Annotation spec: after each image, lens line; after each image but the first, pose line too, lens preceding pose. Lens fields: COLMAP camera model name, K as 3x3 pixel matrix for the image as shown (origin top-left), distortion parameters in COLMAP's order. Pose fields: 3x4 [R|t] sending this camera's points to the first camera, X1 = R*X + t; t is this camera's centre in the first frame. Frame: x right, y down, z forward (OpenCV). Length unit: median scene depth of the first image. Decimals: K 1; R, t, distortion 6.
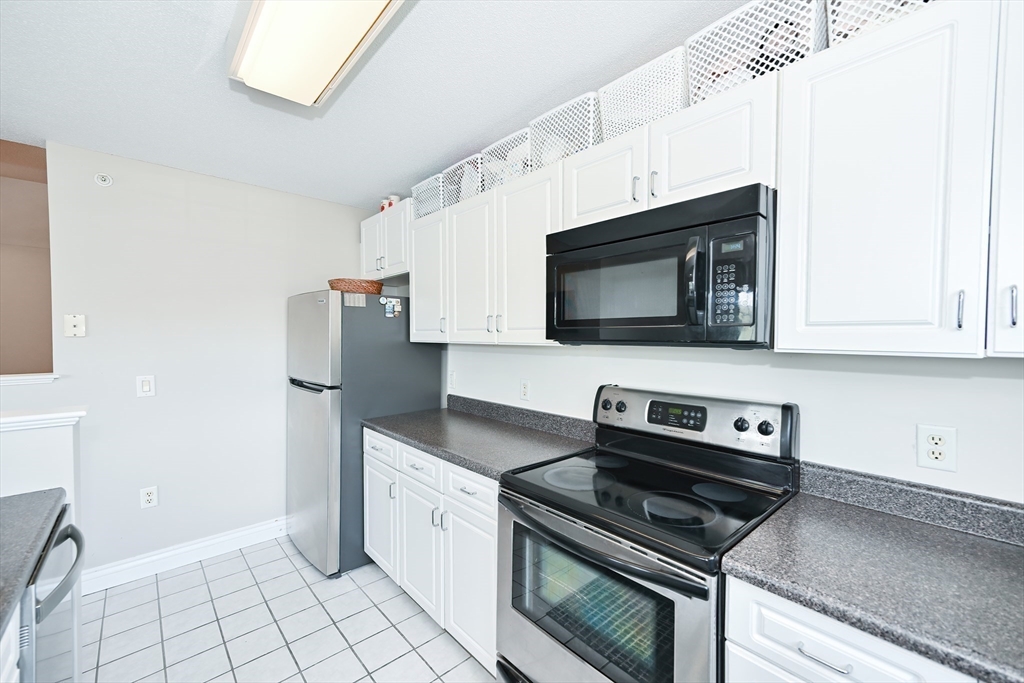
lens RADIAL K [[411.0, 0, 509.3], [0, 411.0, 350.3], [0, 0, 1]] dist [0.000889, 0.000205]
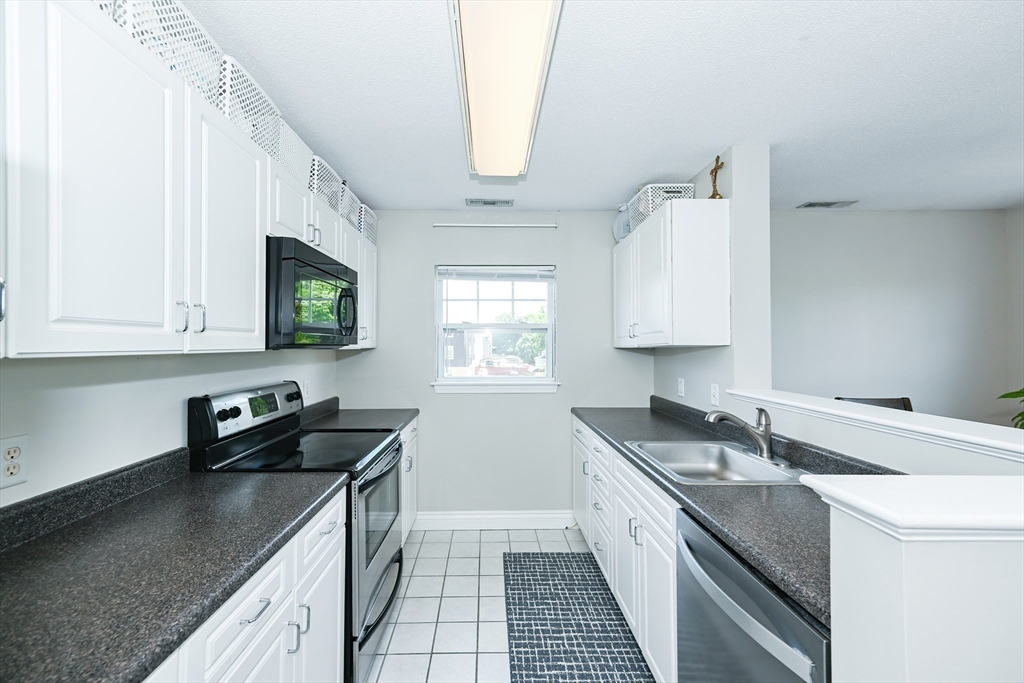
lens RADIAL K [[412.0, 0, 496.6], [0, 412.0, 338.7], [0, 0, 1]] dist [-0.000016, 0.000003]
pose [[-0.753828, 0.003776, 0.657061, -0.910790], [0.016574, 0.999775, 0.013269, -0.044401], [-0.656863, 0.020893, -0.753721, 1.418868]]
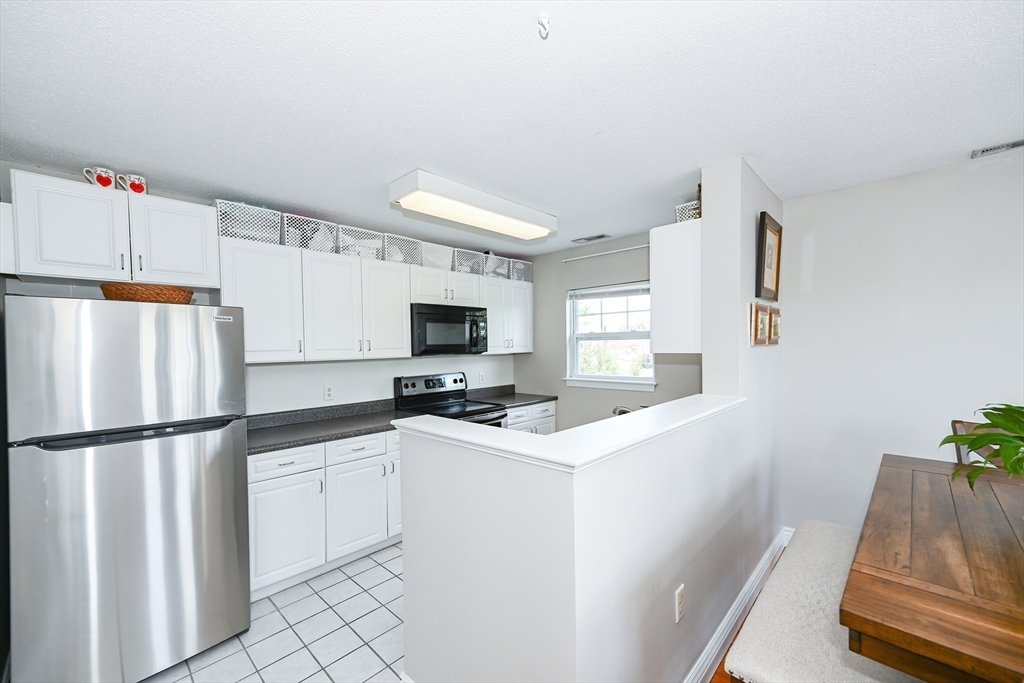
lens RADIAL K [[411.0, 0, 509.3], [0, 411.0, 350.3], [0, 0, 1]] dist [0.000889, 0.000205]
pose [[-0.072080, -0.018763, 0.997222, -1.990212], [0.046762, 0.998660, 0.022170, -0.069335], [-0.996302, 0.048230, -0.071106, 0.695884]]
